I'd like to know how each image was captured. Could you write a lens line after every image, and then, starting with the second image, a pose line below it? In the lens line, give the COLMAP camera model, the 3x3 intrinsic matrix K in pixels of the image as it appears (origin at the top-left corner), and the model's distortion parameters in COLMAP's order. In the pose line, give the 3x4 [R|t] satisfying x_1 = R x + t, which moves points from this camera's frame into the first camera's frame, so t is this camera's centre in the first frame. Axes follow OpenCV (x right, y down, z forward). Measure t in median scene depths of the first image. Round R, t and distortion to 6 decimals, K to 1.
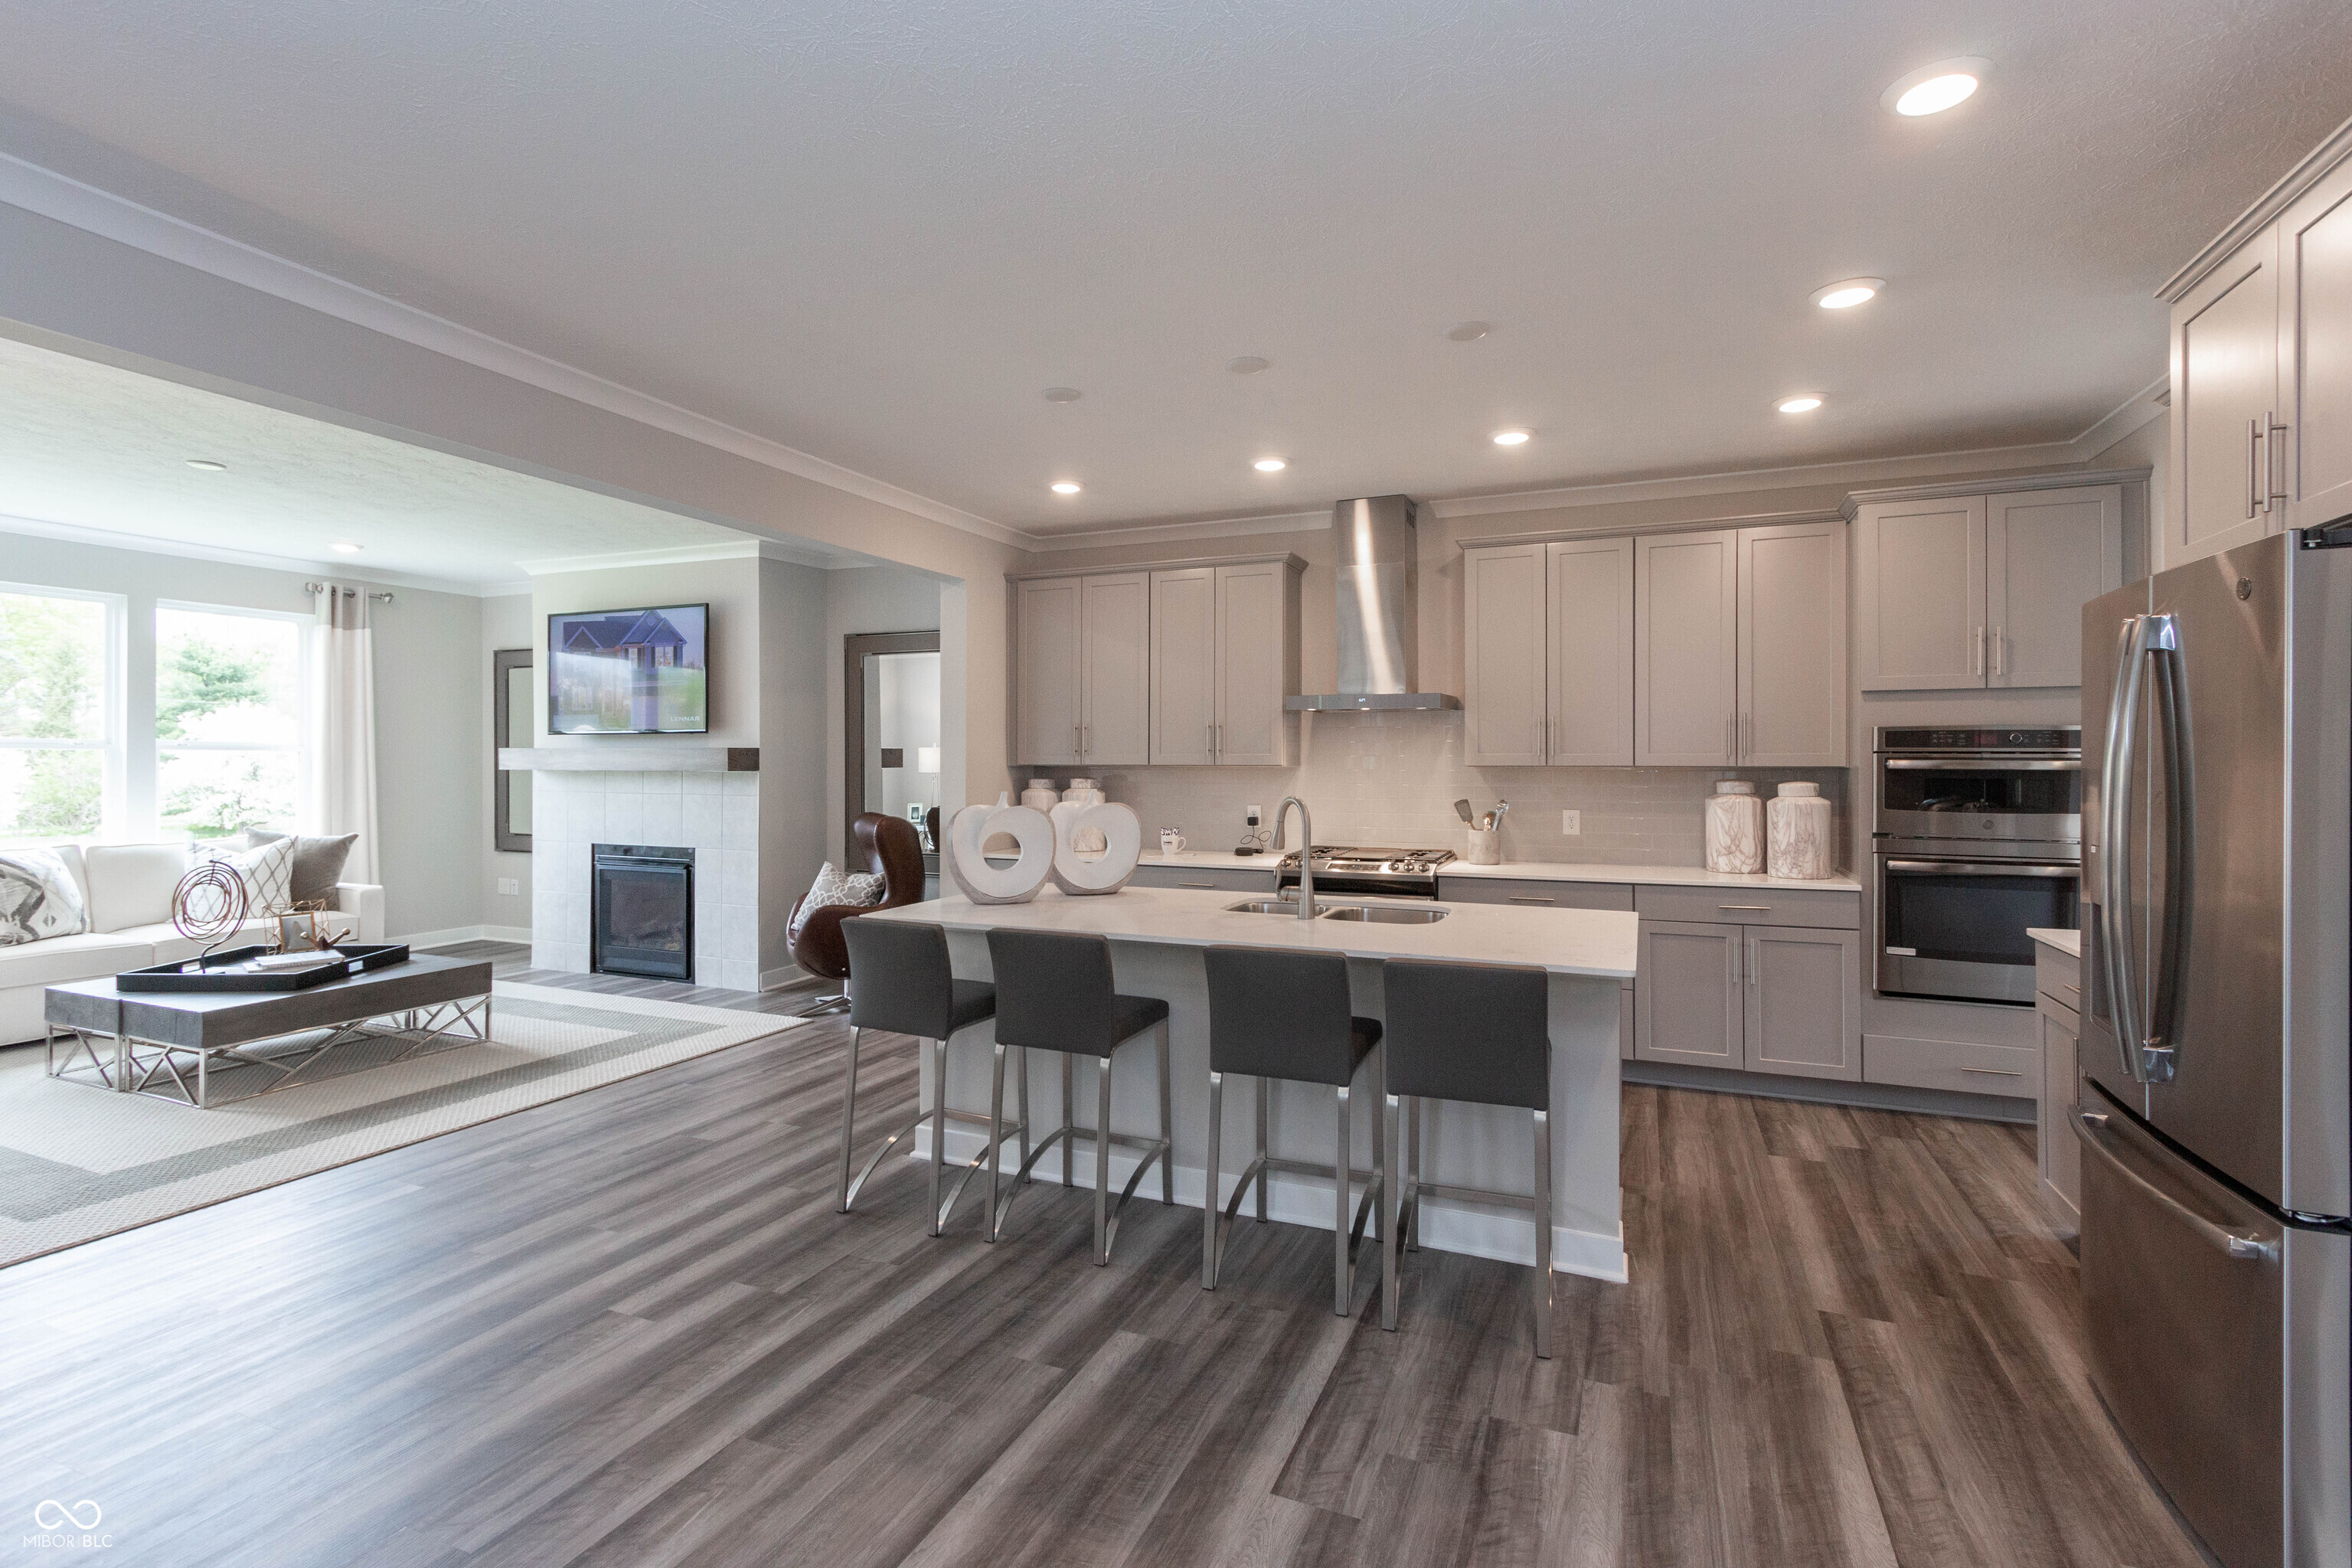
lens RADIAL K [[1101.4, 0, 1172.4], [0, 1101.4, 766.2], [0, 0, 1]] dist [-0.000812, -0.000793]
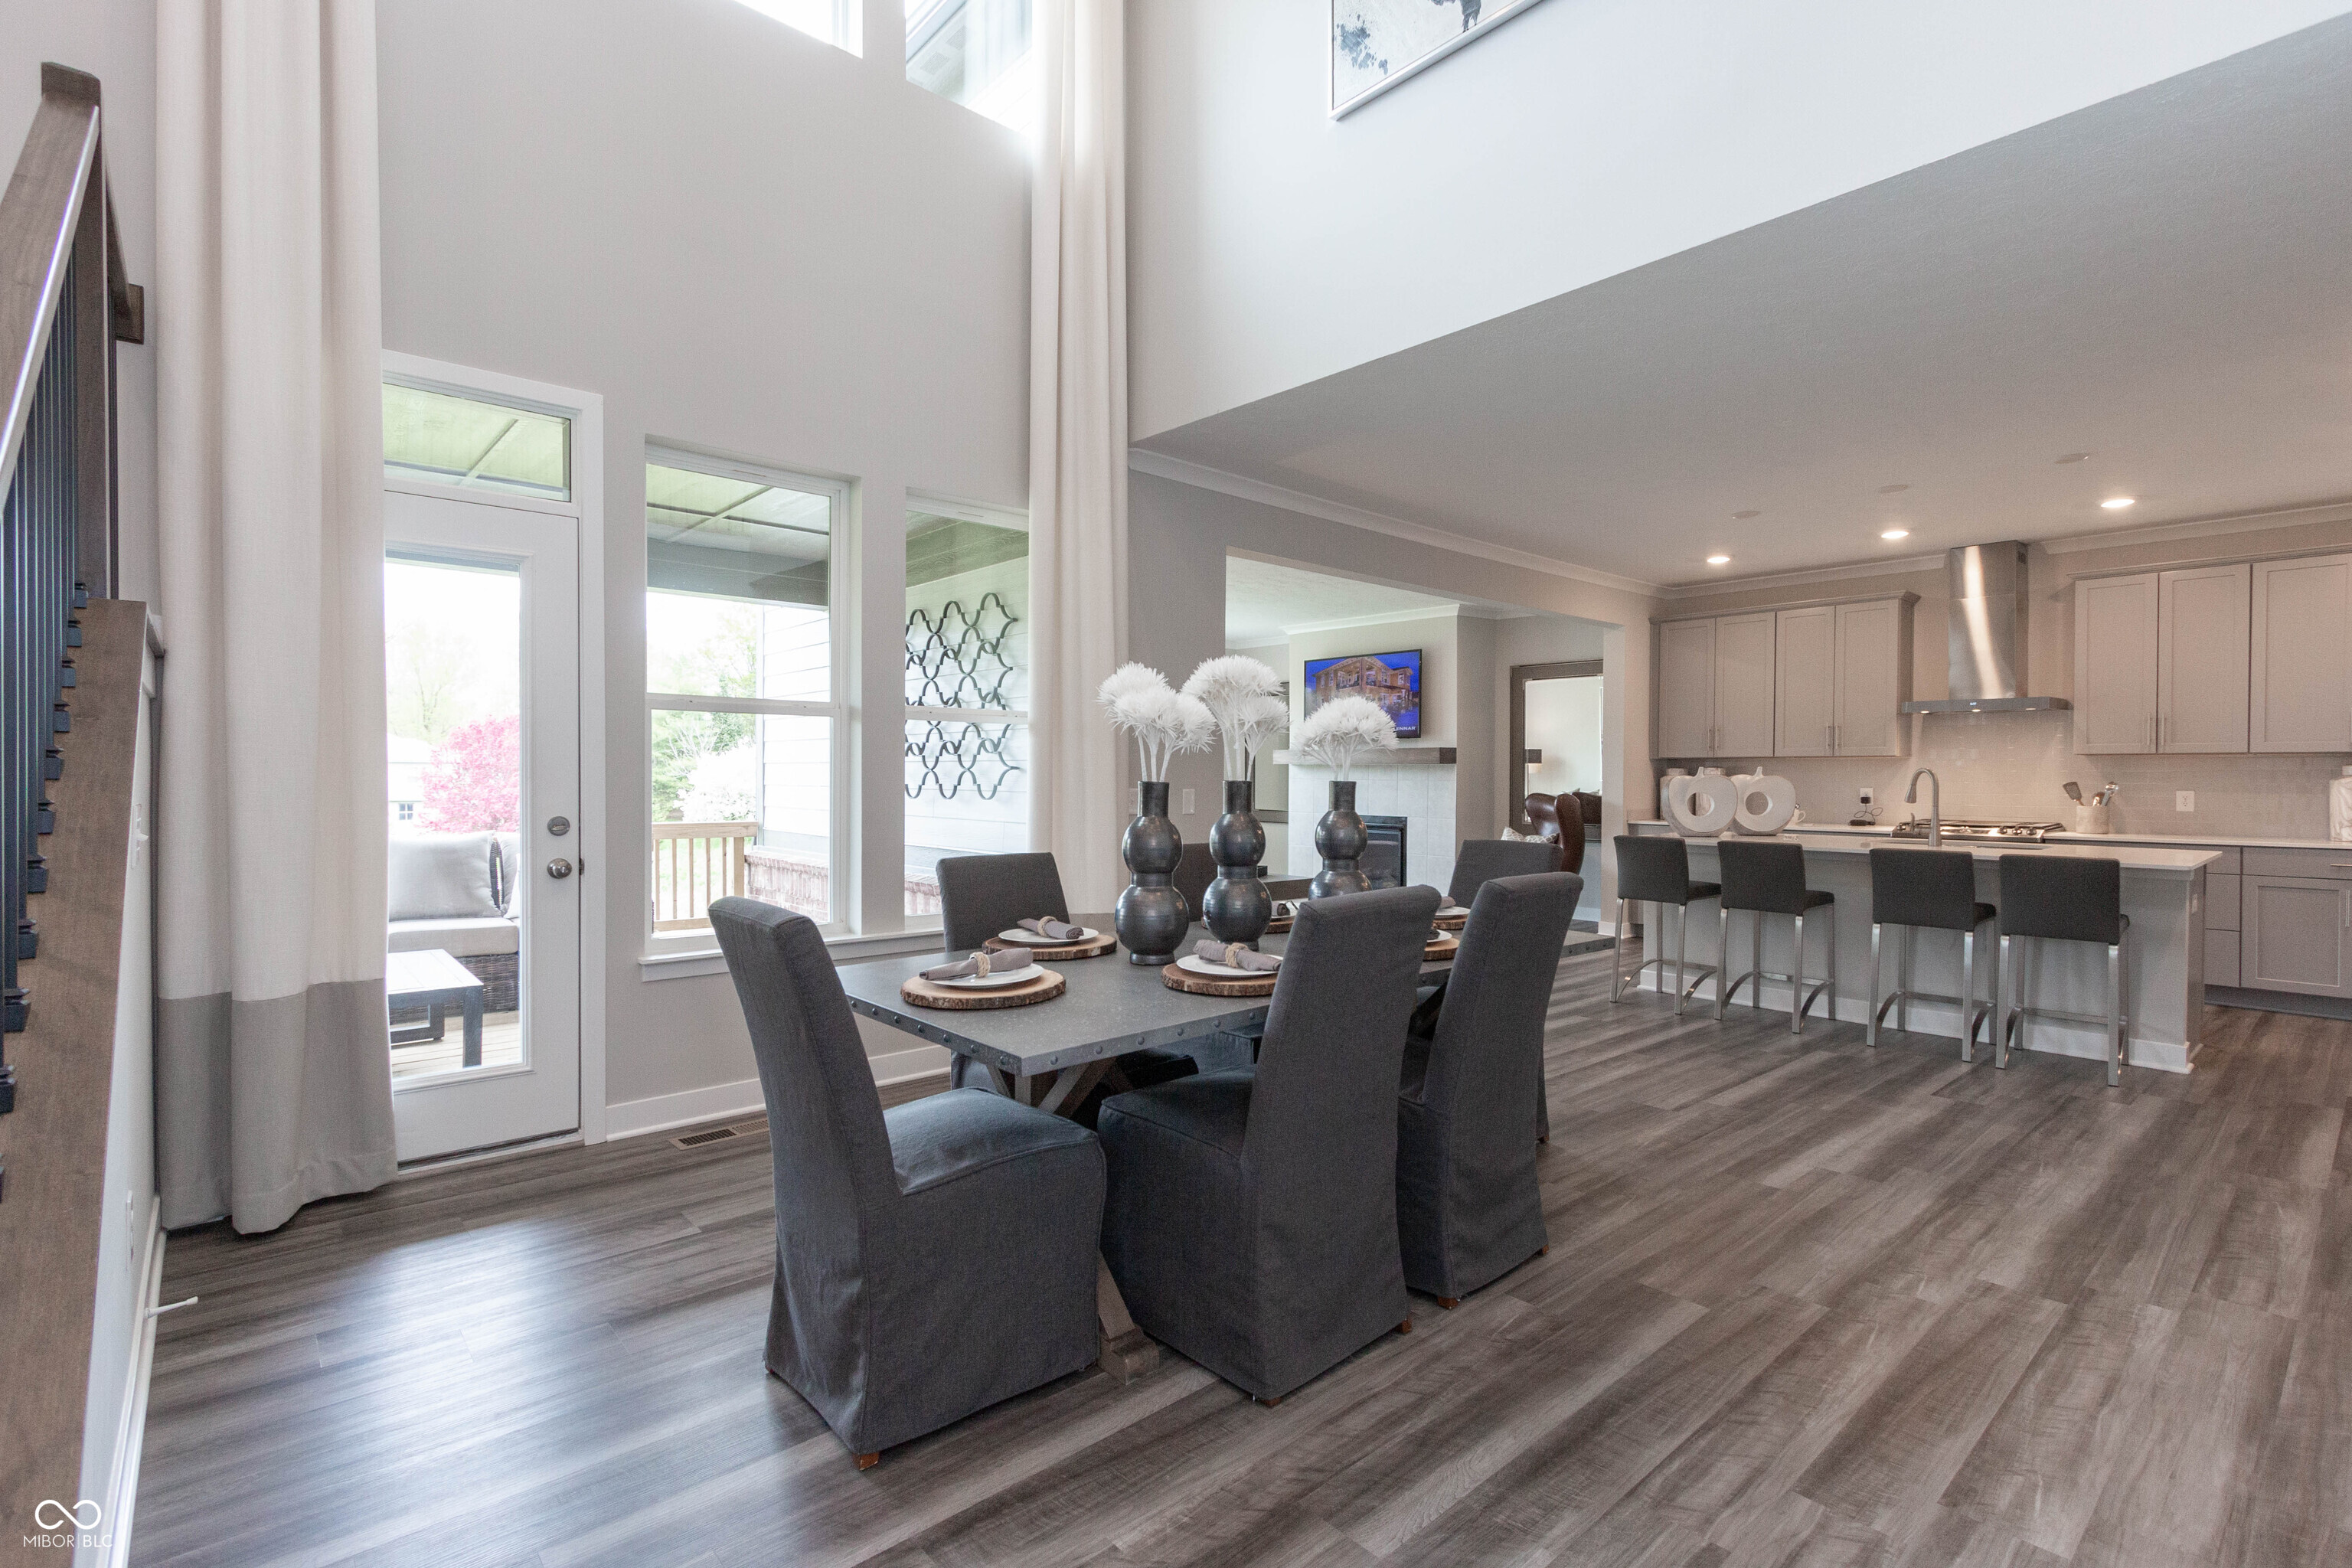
lens RADIAL K [[1088.9, 0, 1147.0], [0, 1088.9, 789.0], [0, 0, 1]] dist [-0.002096, -0.001107]
pose [[0.895237, 0.008268, -0.445514, -0.125178], [-0.004238, 0.999941, 0.010042, 0.030932], [0.445570, -0.007102, 0.895219, -0.567233]]
